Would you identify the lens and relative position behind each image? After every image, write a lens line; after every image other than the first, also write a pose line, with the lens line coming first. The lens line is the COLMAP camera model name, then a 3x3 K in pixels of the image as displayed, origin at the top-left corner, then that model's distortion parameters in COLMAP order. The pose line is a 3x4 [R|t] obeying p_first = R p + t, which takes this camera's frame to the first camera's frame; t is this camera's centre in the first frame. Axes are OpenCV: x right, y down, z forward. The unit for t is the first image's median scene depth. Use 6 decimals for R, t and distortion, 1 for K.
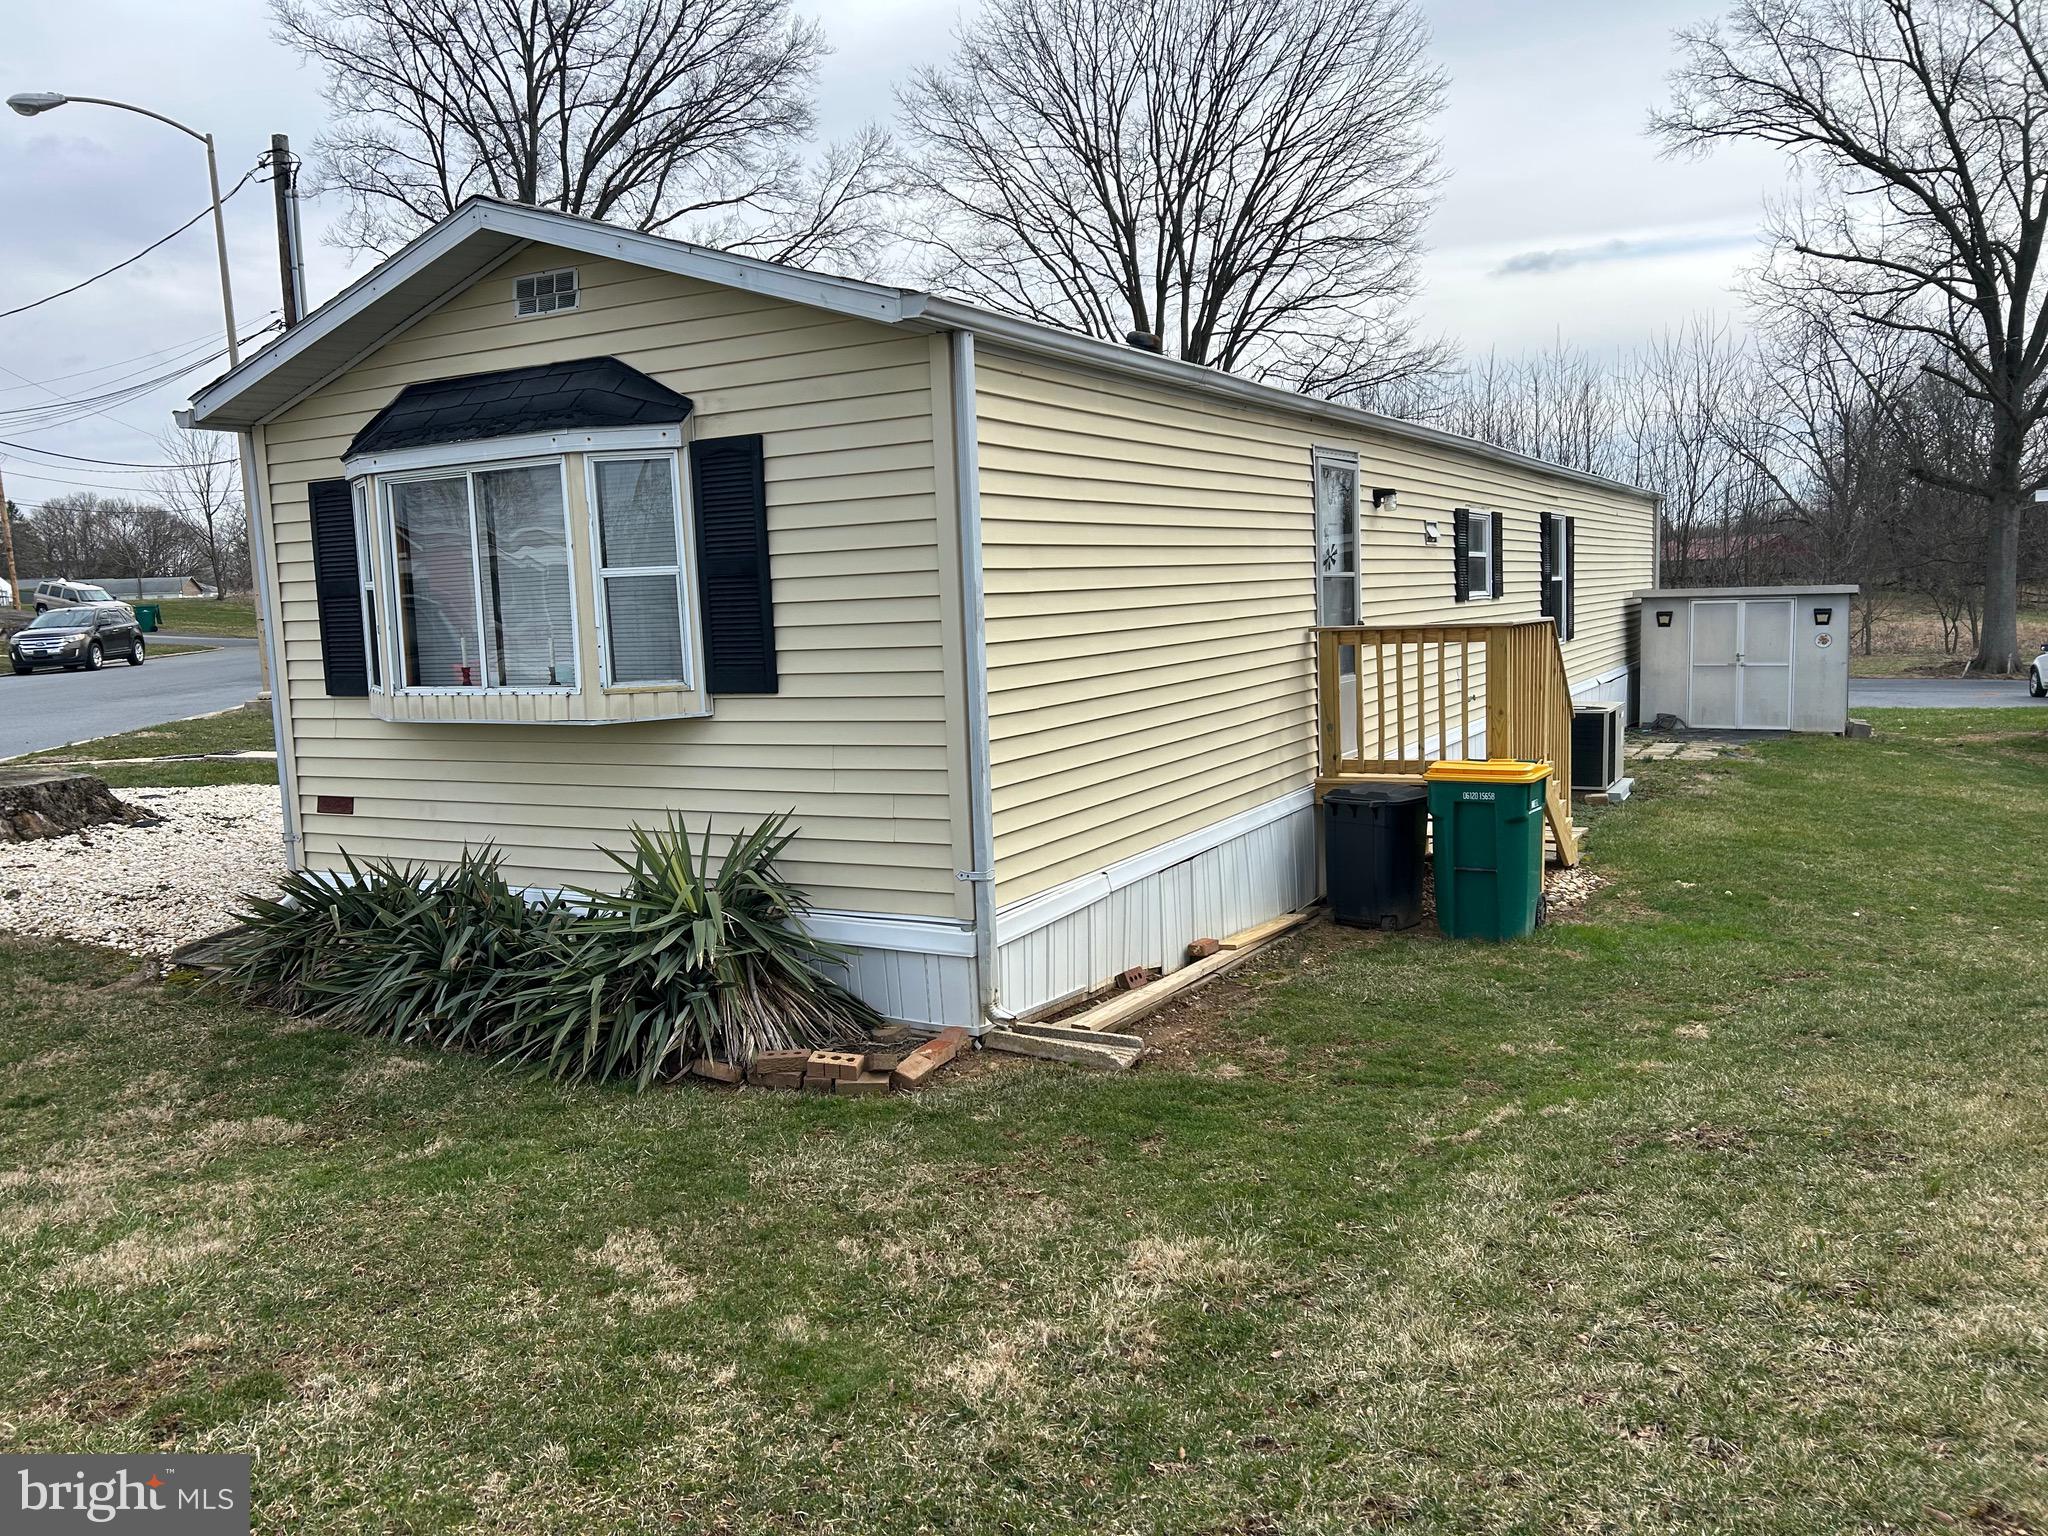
lens RADIAL K [[1575.9, 0, 1022.5], [0, 1575.9, 774.3], [0, 0, 1]] dist [0.019915, -0.036742]
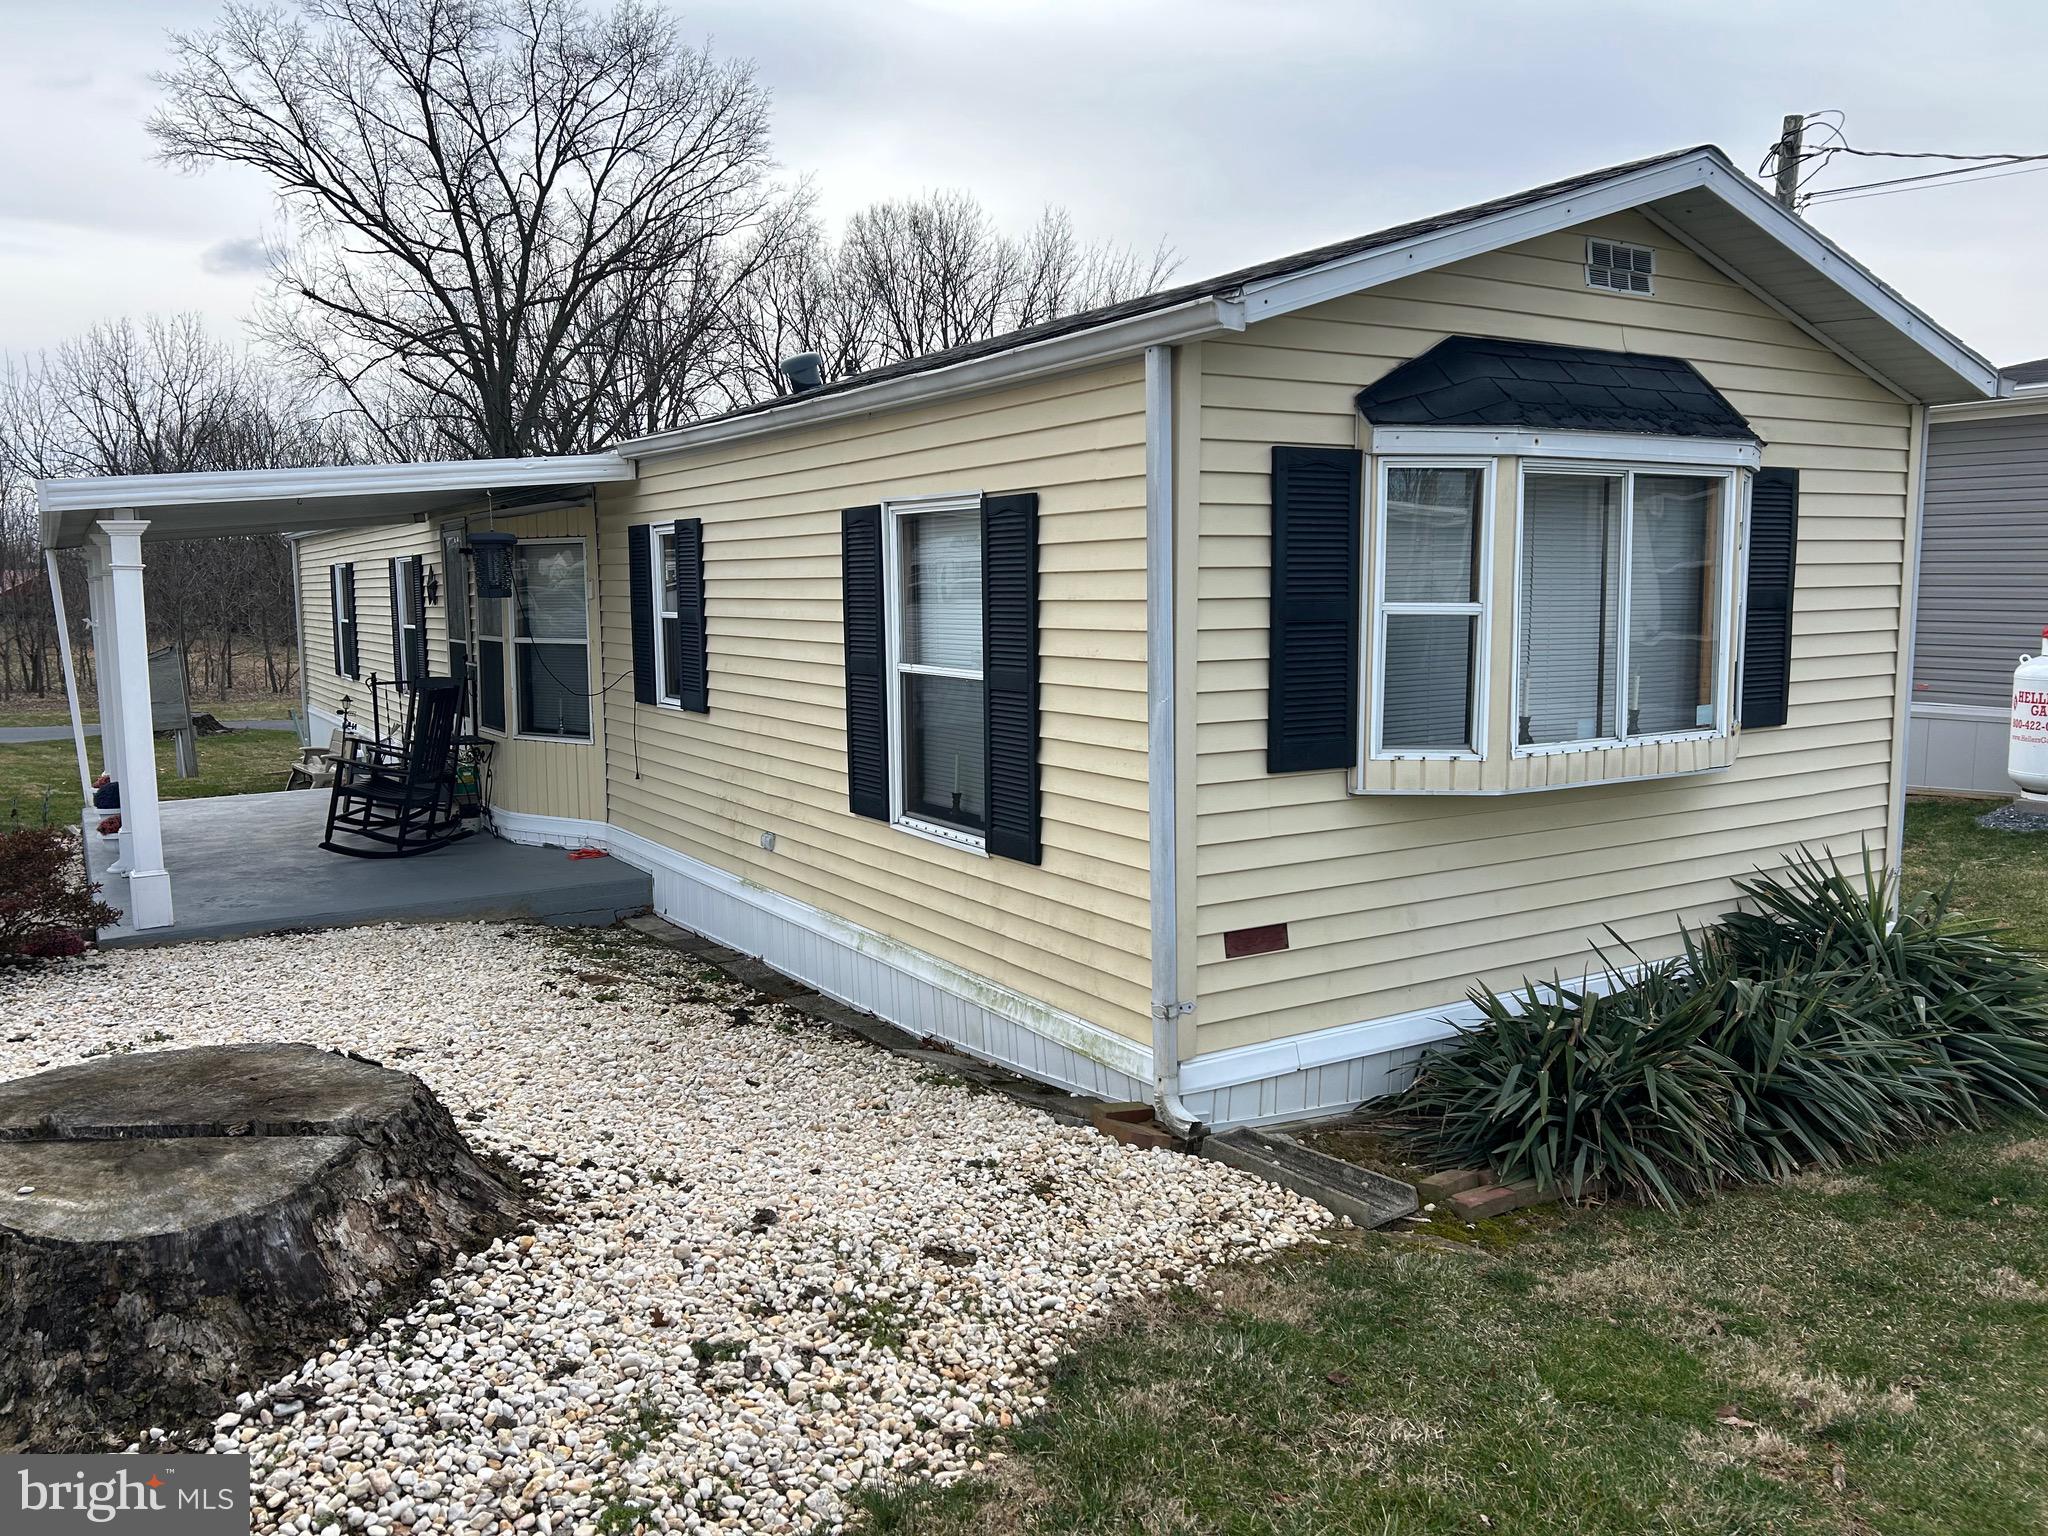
lens RADIAL K [[1575.9, 0, 1023.1], [0, 1575.9, 769.9], [0, 0, 1]] dist [0.019915, -0.036742]
pose [[0.493912, -0.067307, 0.866903, -1.112123], [0.091928, 0.995454, 0.024912, -0.081058], [-0.864639, 0.067388, 0.497854, 0.804733]]
